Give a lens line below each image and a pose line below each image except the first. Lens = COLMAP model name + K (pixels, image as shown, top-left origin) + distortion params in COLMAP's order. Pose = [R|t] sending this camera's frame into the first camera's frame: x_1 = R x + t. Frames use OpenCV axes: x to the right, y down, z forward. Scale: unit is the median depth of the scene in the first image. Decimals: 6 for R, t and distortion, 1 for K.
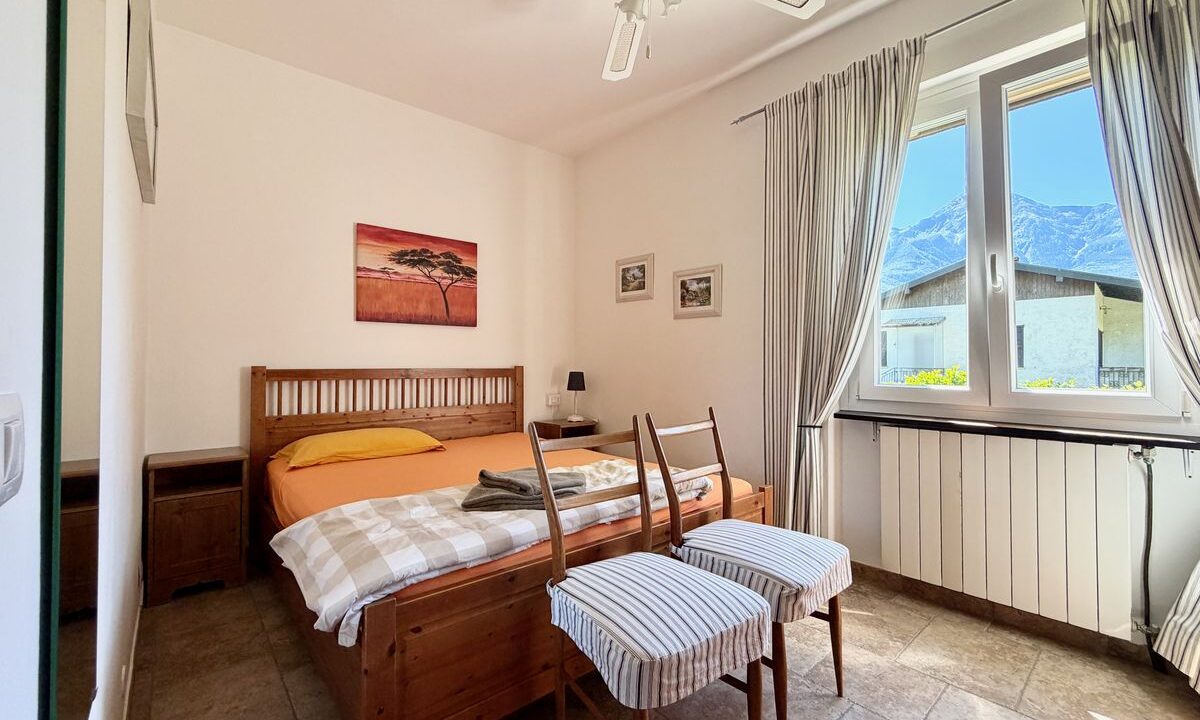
lens RADIAL K [[499.0, 0, 594.5], [0, 499.0, 359.9], [0, 0, 1]] dist [-0.004015, -0.000141]
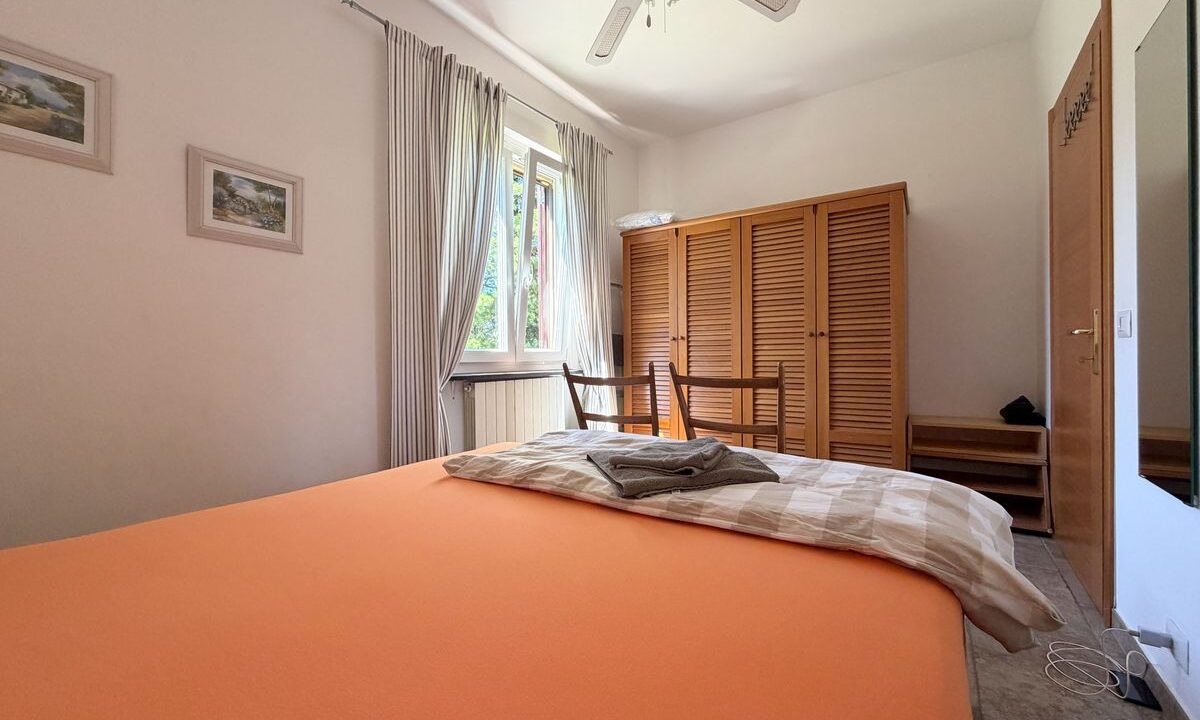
lens RADIAL K [[499.0, 0, 594.5], [0, 499.0, 359.9], [0, 0, 1]] dist [-0.004015, -0.000141]
pose [[-0.267497, -0.003161, 0.963553, -0.489876], [0.001903, 0.999991, 0.003809, 0.053398], [-0.963557, 0.002853, -0.267489, 0.760823]]
